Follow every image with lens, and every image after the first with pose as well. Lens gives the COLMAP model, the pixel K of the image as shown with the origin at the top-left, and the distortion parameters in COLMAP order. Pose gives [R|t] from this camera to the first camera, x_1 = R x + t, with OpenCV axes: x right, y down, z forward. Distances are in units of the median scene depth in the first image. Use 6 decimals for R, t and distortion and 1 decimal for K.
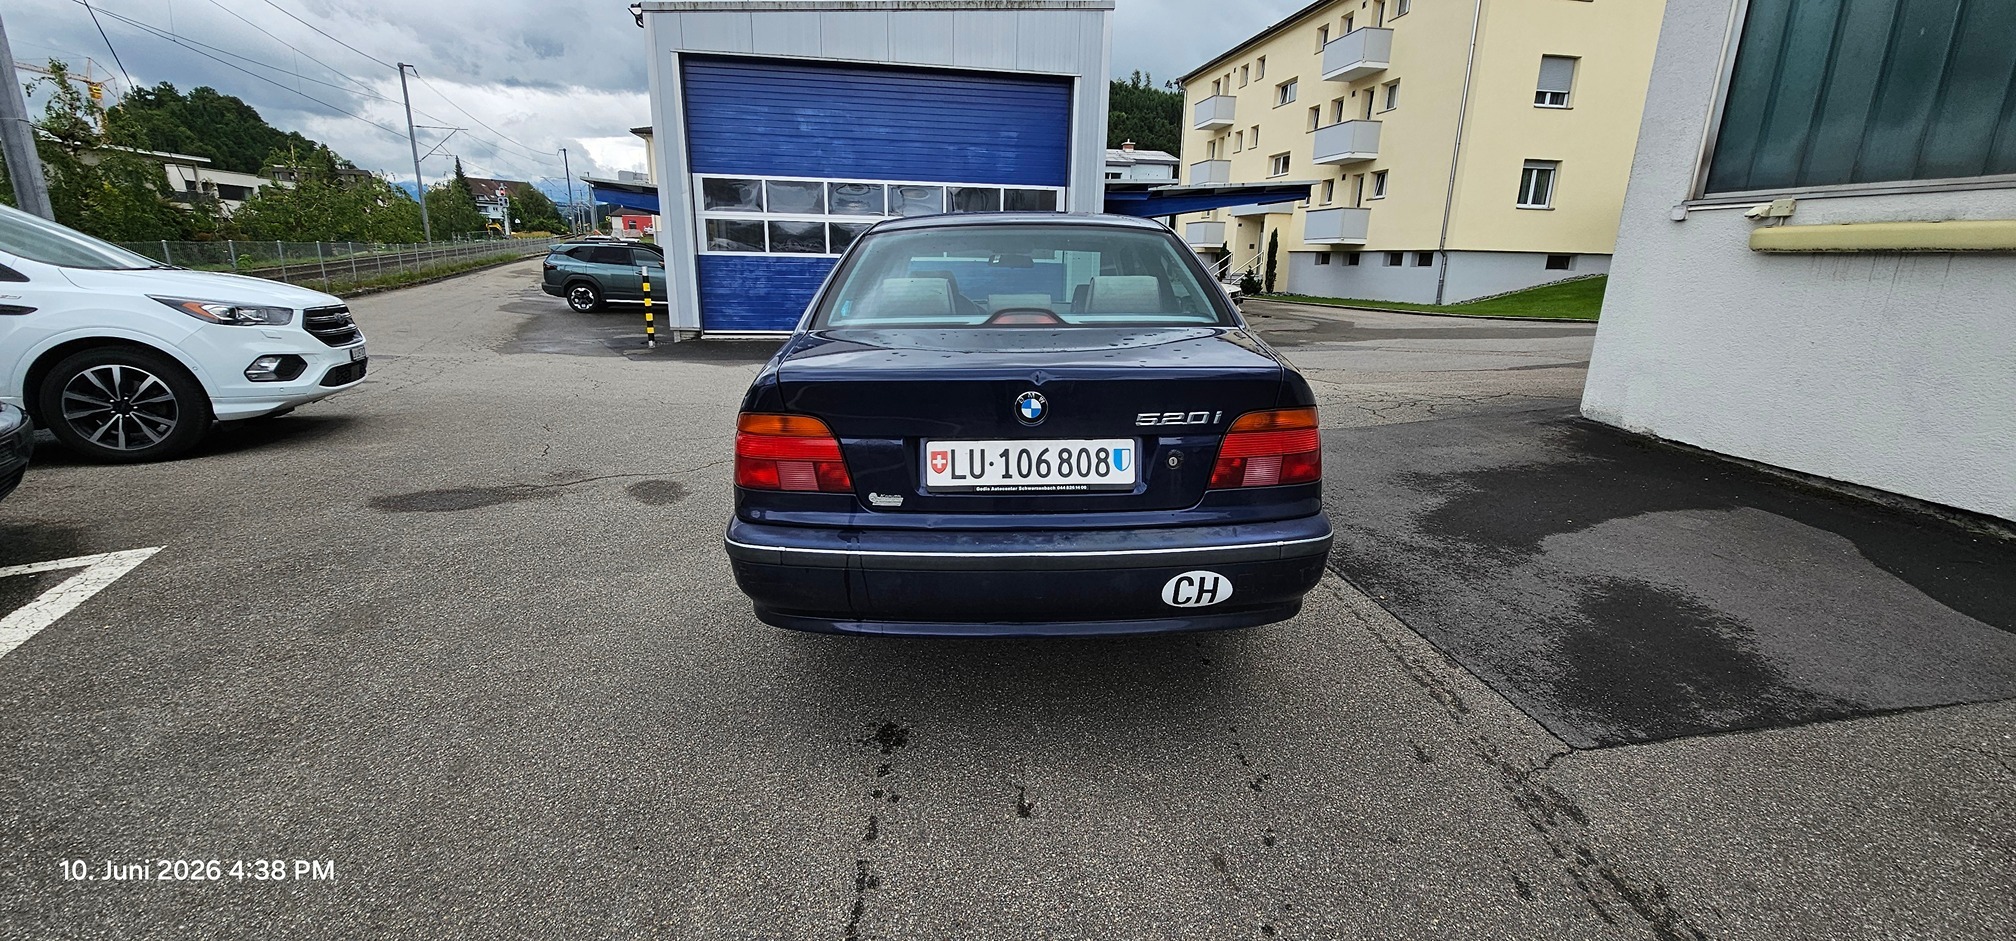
lens RADIAL K [[821.0, 0, 1007.4], [0, 821.0, 479.7], [0, 0, 1]] dist [0.001996, -0.001950]
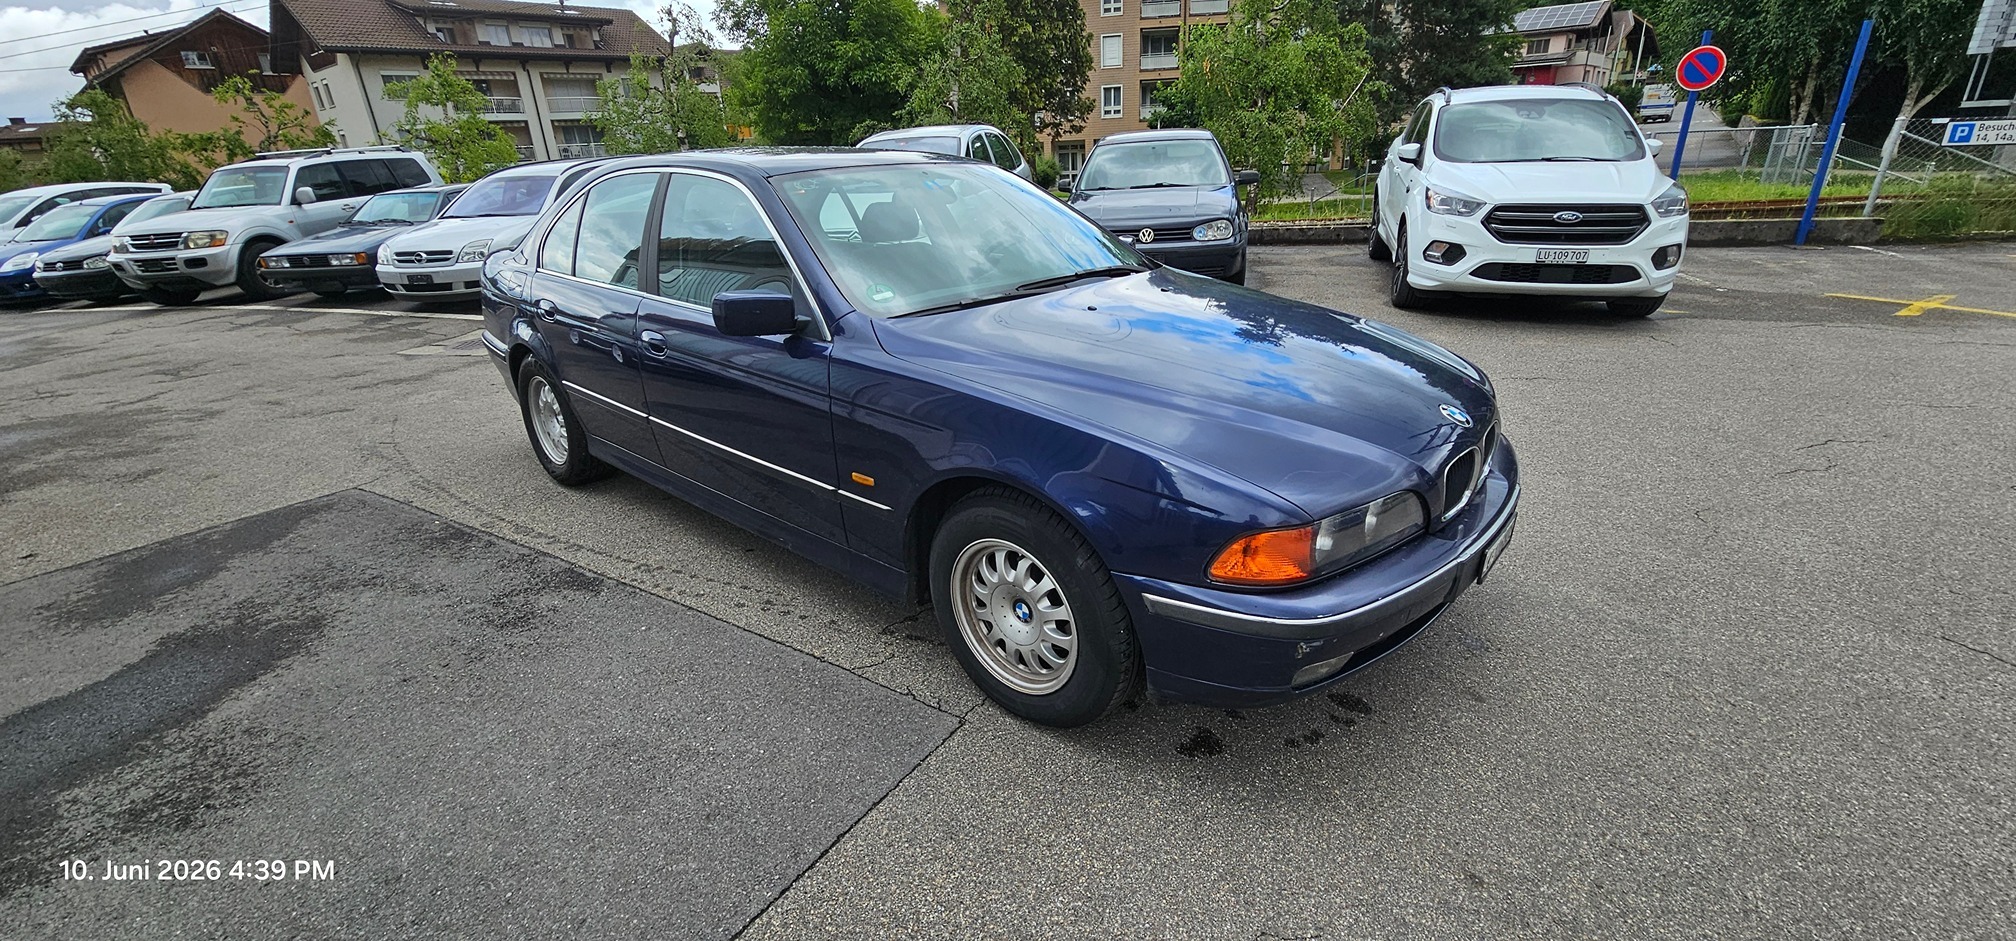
lens RADIAL K [[821.0, 0, 1007.4], [0, 821.0, 479.7], [0, 0, 1]] dist [0.001996, -0.001950]
pose [[-0.667736, 0.297676, -0.682289, 0.511357], [-0.159727, 0.837921, 0.521896, -0.457964], [0.727060, 0.457469, -0.511963, 1.579584]]
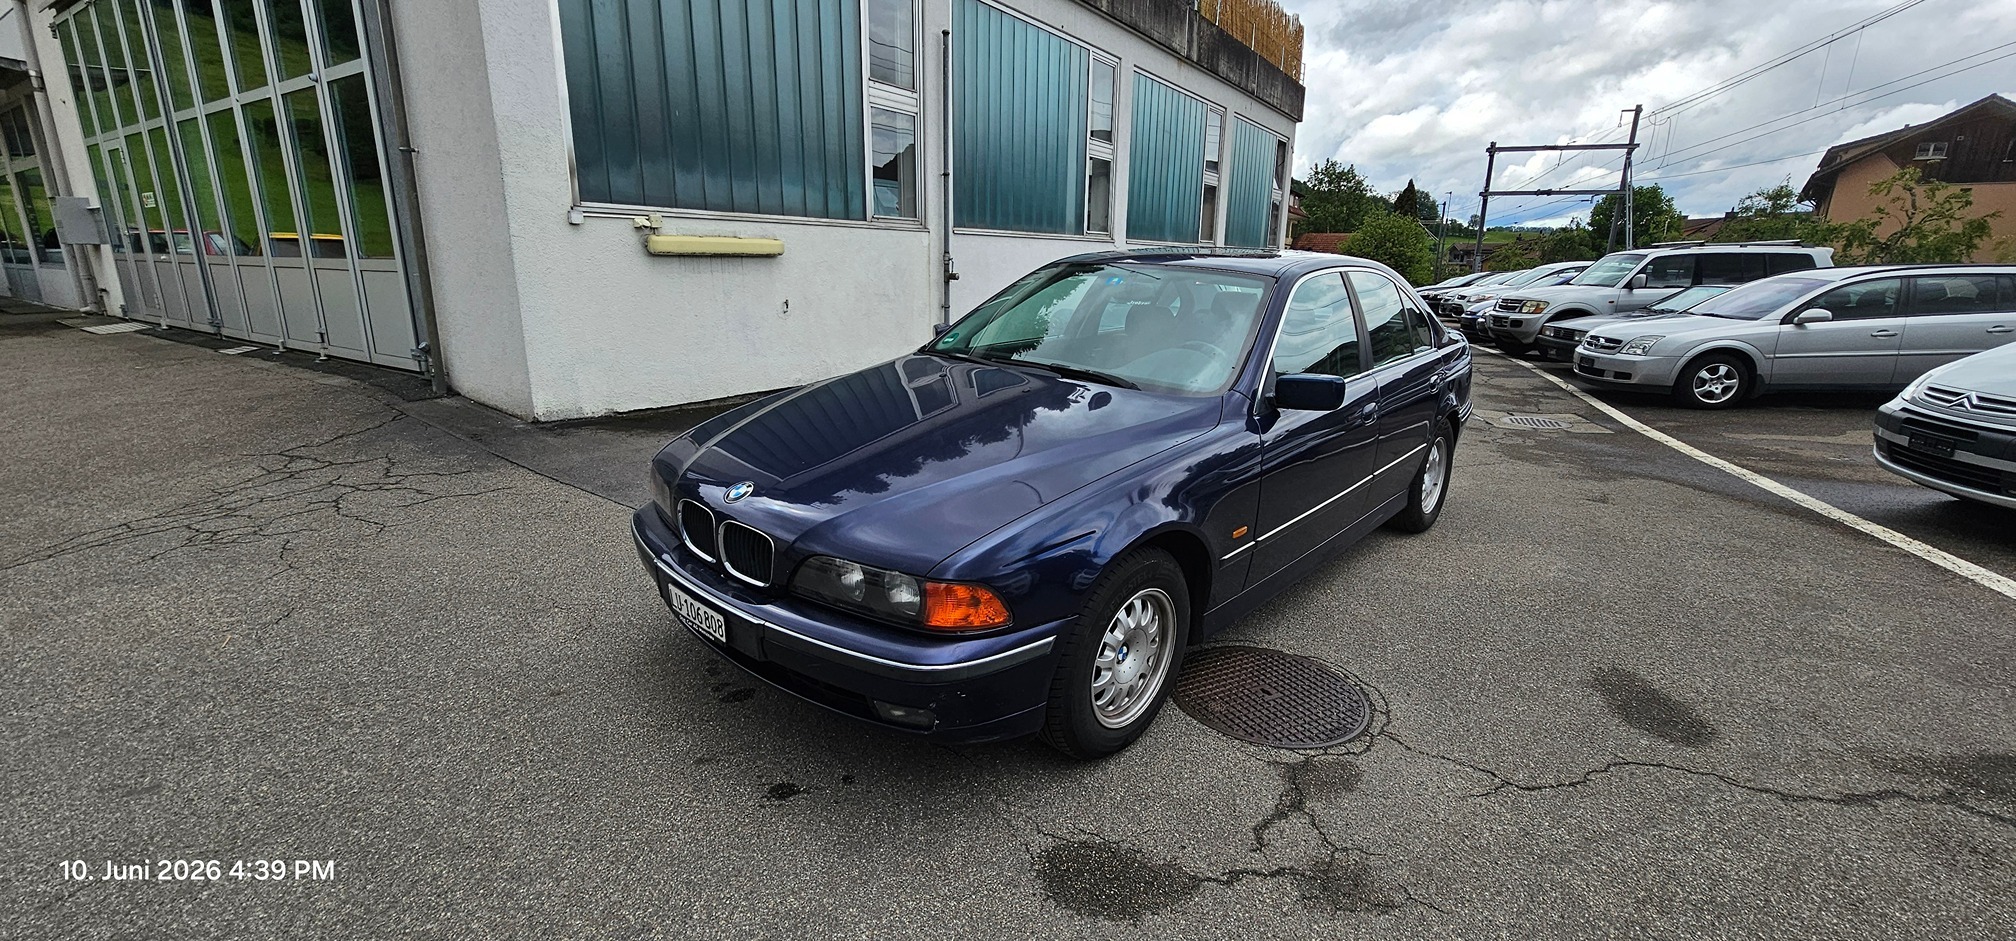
lens RADIAL K [[821.0, 0, 1007.4], [0, 821.0, 479.7], [0, 0, 1]] dist [0.001996, -0.001950]
pose [[-0.735250, -0.203573, 0.646503, -0.467528], [0.150354, 0.881081, 0.448431, -0.500090], [-0.660910, 0.426913, -0.617206, 1.716918]]
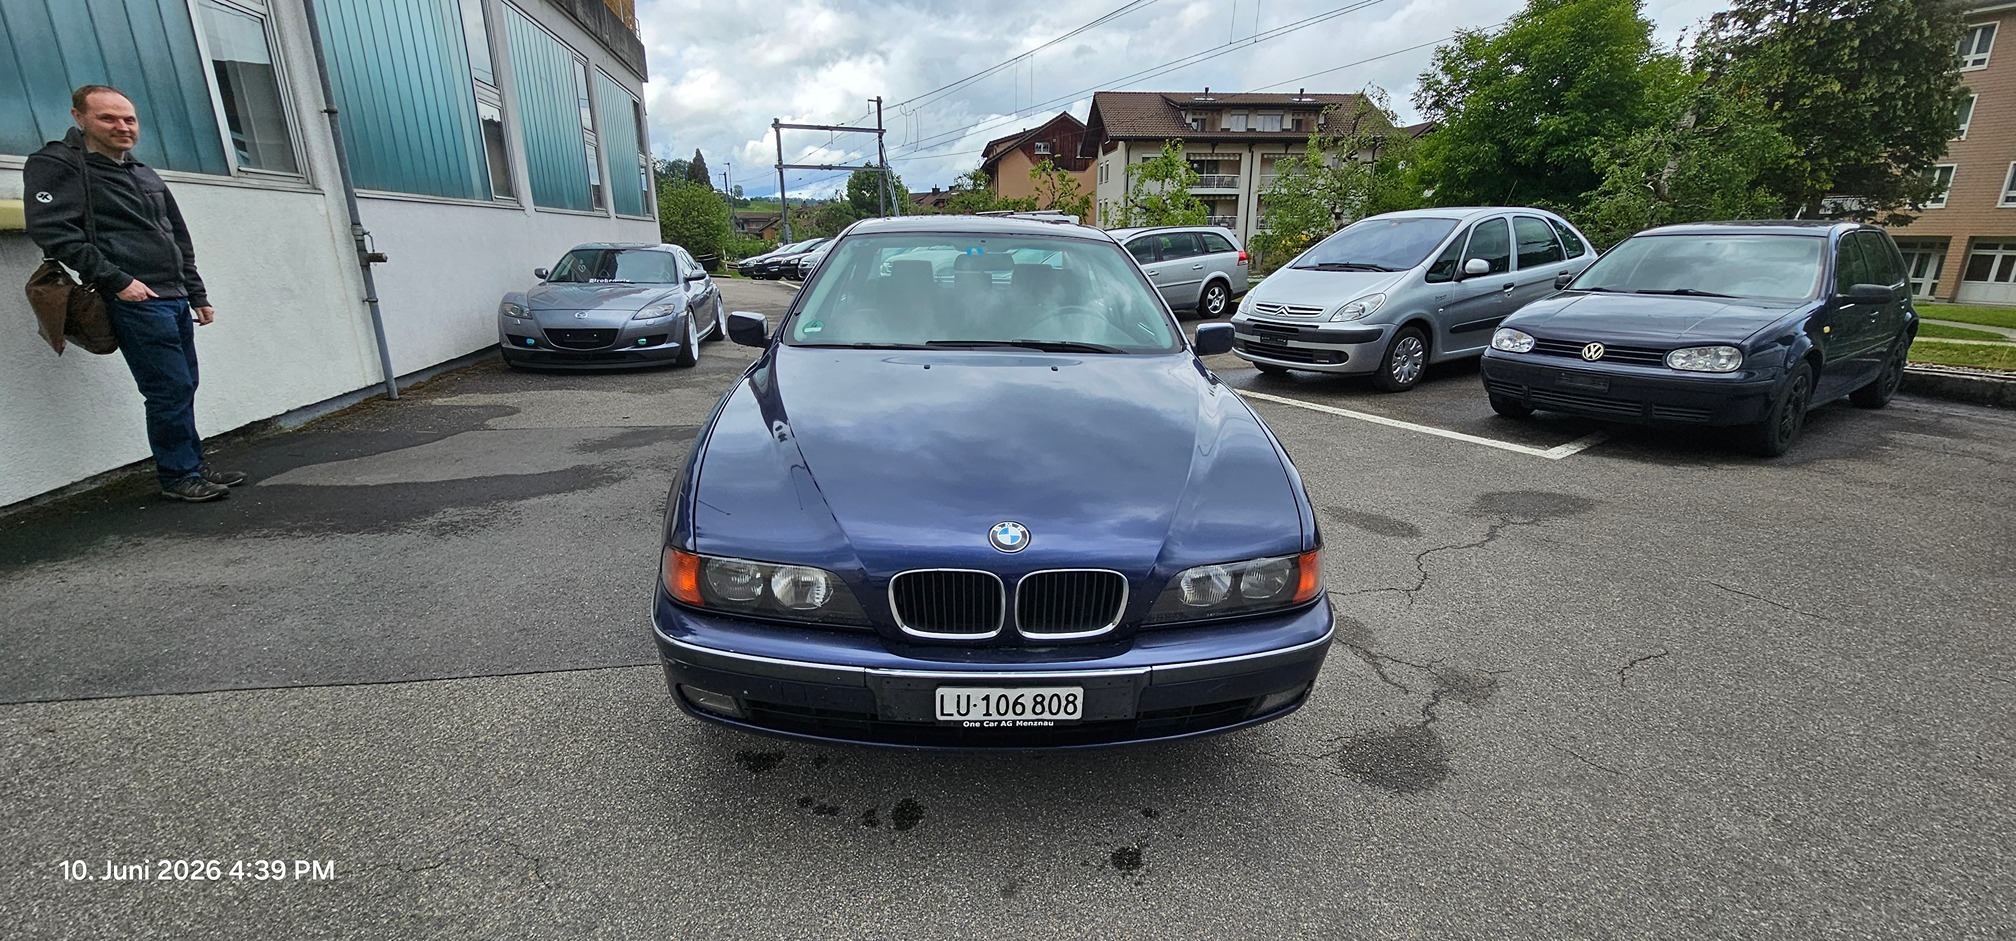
lens RADIAL K [[821.0, 0, 1007.4], [0, 821.0, 479.7], [0, 0, 1]] dist [0.001996, -0.001950]
pose [[-0.998482, -0.001349, -0.055060, 0.023301], [-0.030205, 0.849357, 0.526954, -0.521560], [0.046055, 0.527817, -0.848109, 1.840041]]
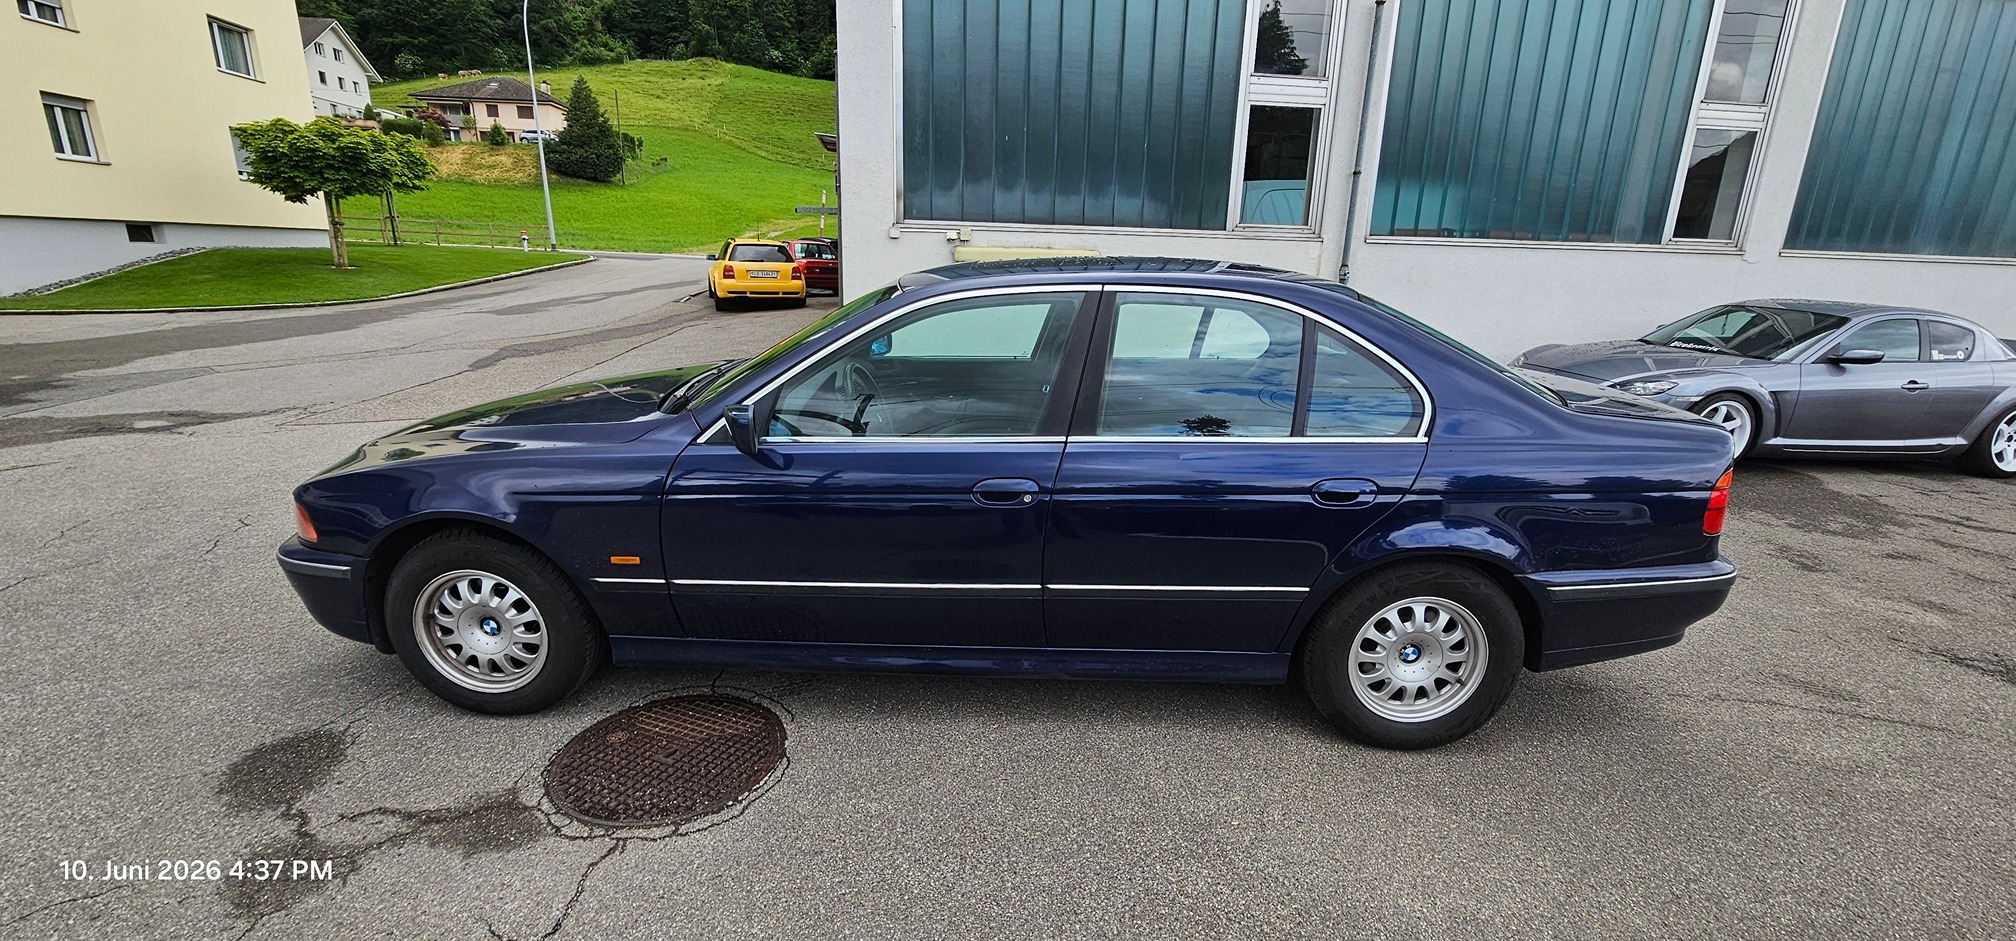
lens RADIAL K [[821.0, 0, 1007.4], [0, 821.0, 479.7], [0, 0, 1]] dist [0.001996, -0.001950]
pose [[0.027920, -0.280958, 0.959314, -0.728101], [0.236443, 0.934311, 0.266753, -0.307526], [-0.971244, 0.219375, 0.092517, 0.922166]]
